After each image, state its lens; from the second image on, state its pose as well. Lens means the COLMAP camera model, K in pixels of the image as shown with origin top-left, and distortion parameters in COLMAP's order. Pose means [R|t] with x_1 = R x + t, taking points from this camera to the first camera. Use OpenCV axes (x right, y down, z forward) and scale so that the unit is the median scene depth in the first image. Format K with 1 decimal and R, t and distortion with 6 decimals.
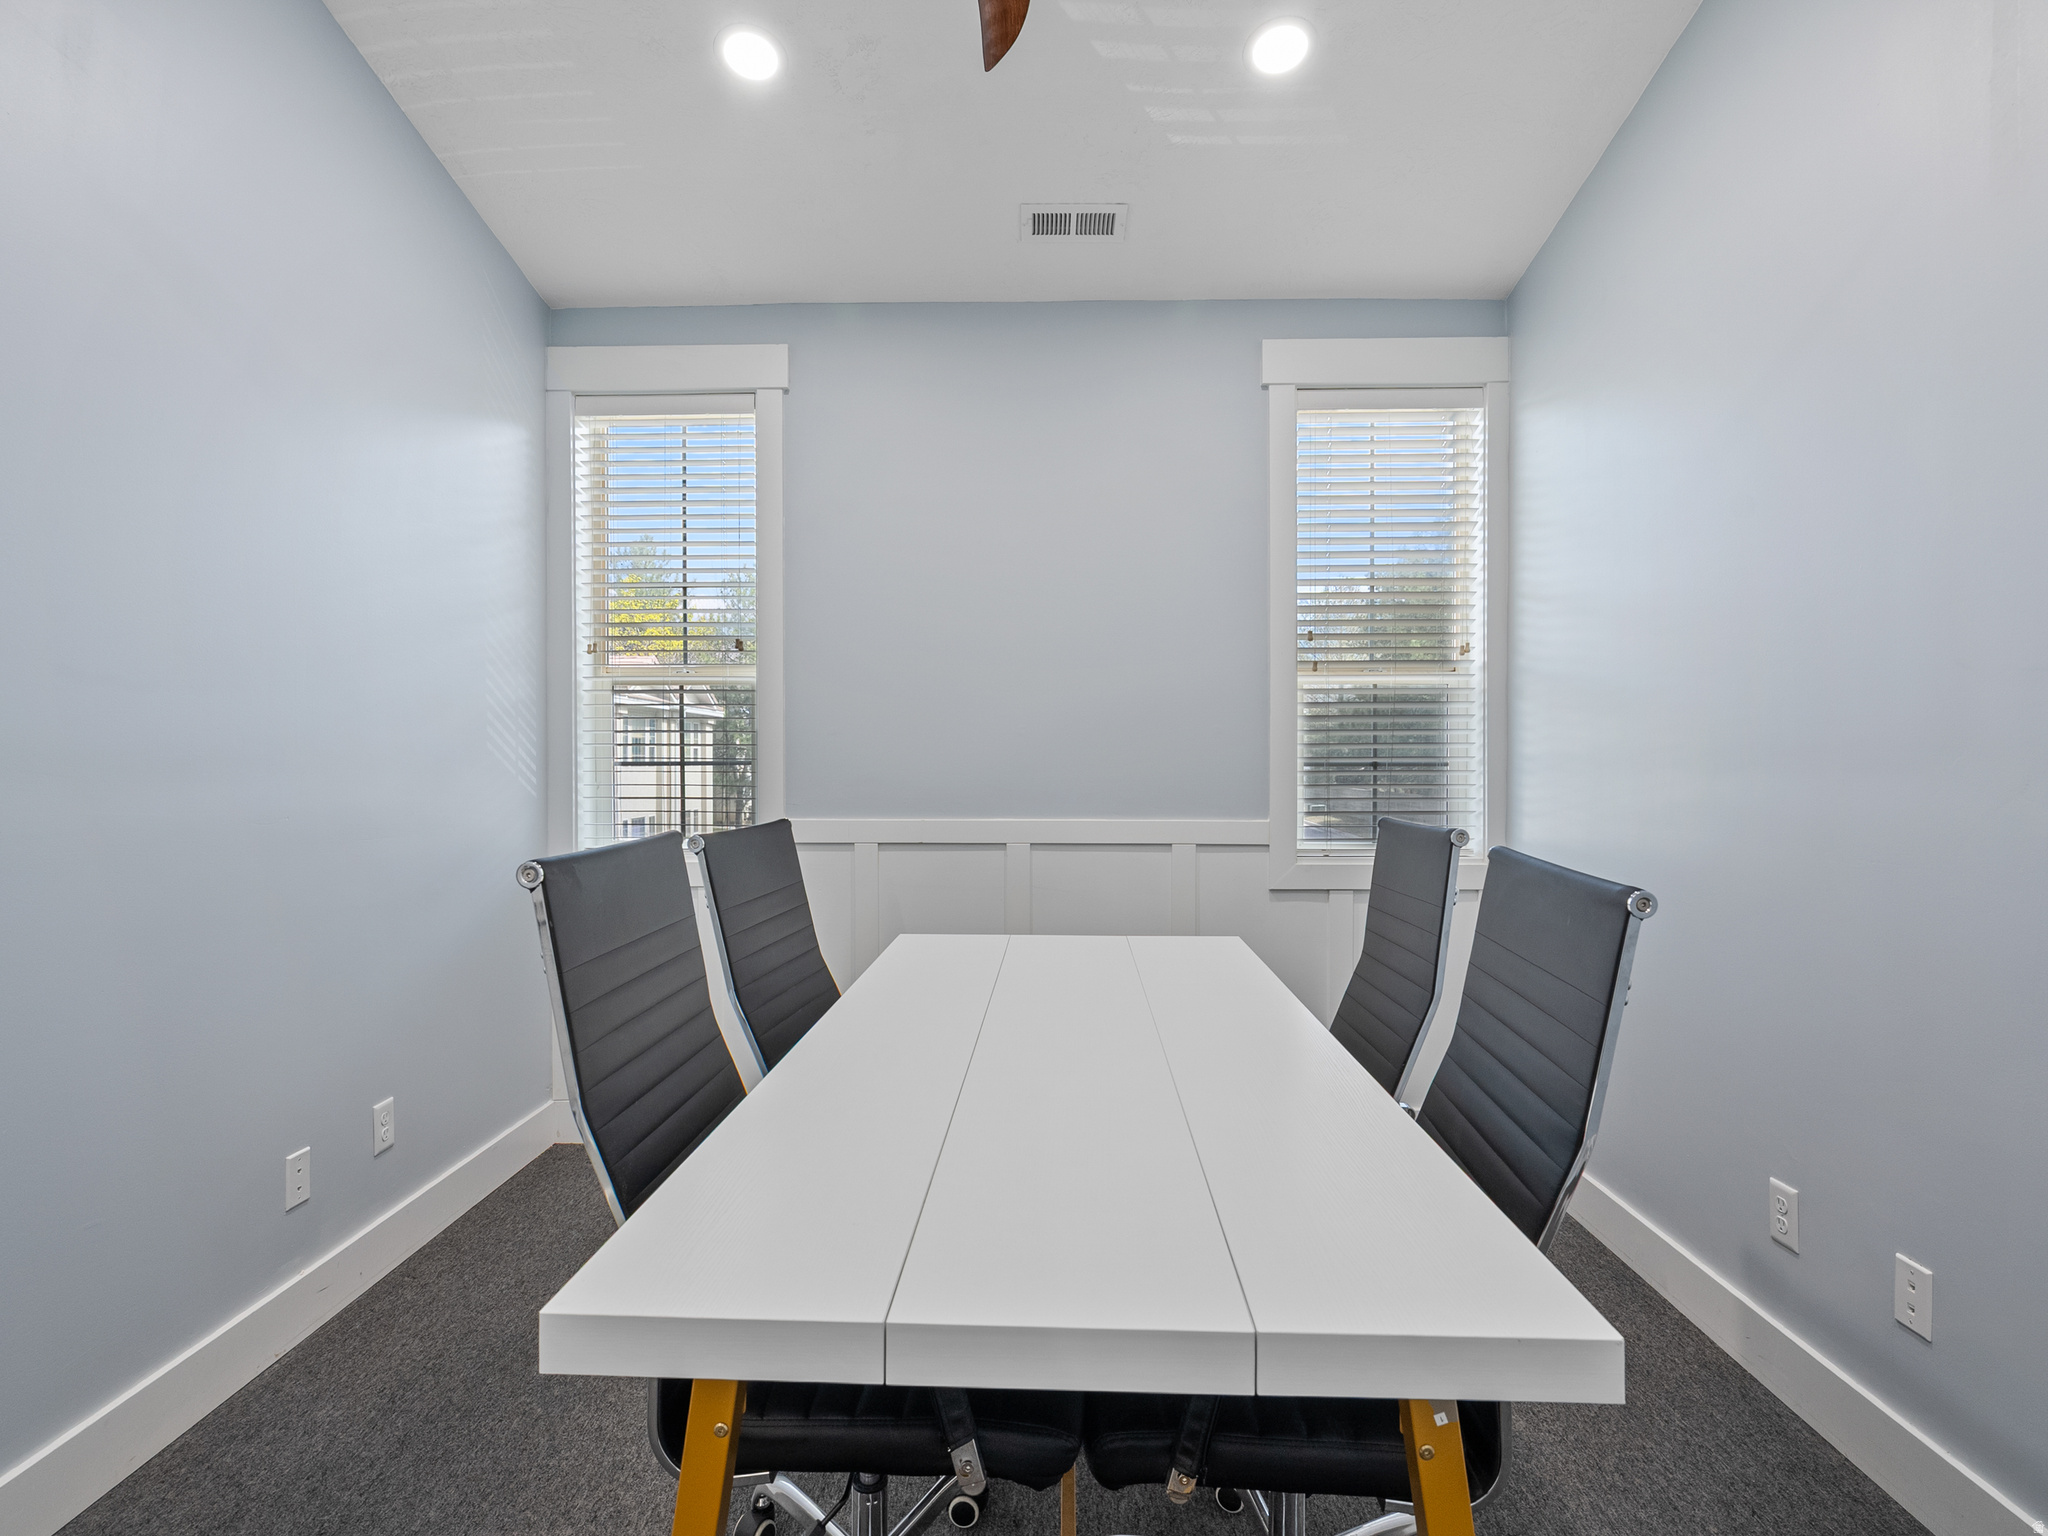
lens RADIAL K [[1045.0, 0, 1020.1], [0, 1045.0, 777.7], [0, 0, 1]] dist [-0.011112, 0.006686]
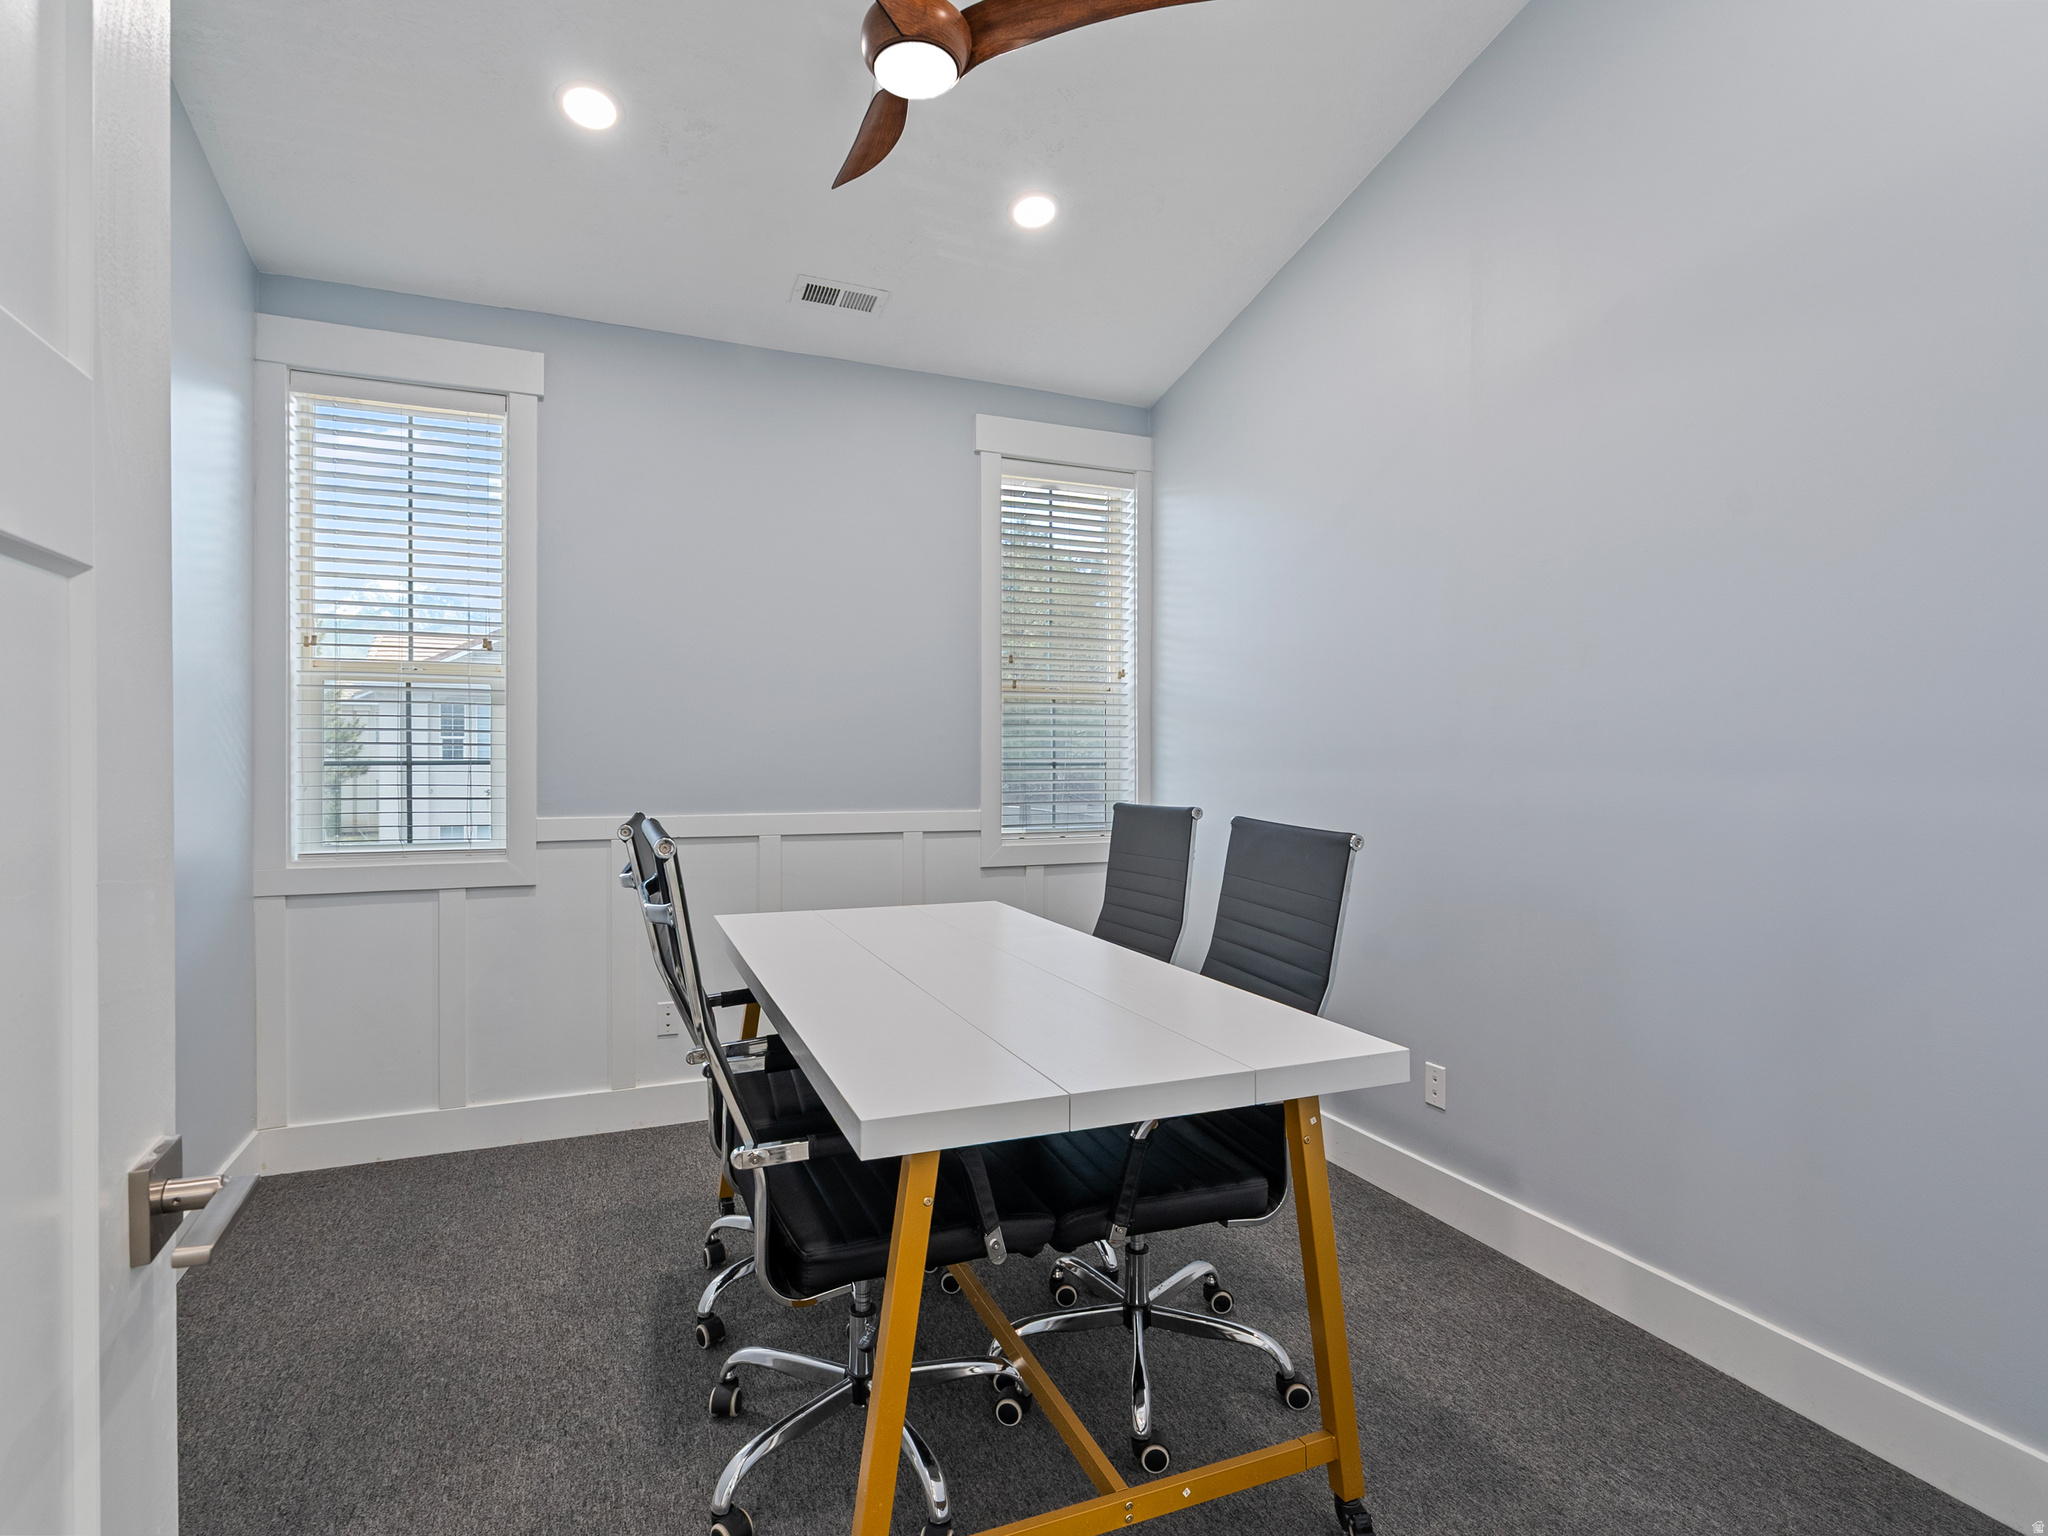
lens RADIAL K [[1045.0, 0, 1025.2], [0, 1045.0, 773.8], [0, 0, 1]] dist [-0.011112, 0.006686]
pose [[0.908777, -0.004432, 0.417260, -0.223515], [0.006282, 0.999976, -0.003061, 0.002839], [-0.417236, 0.005403, 0.908782, -0.124030]]
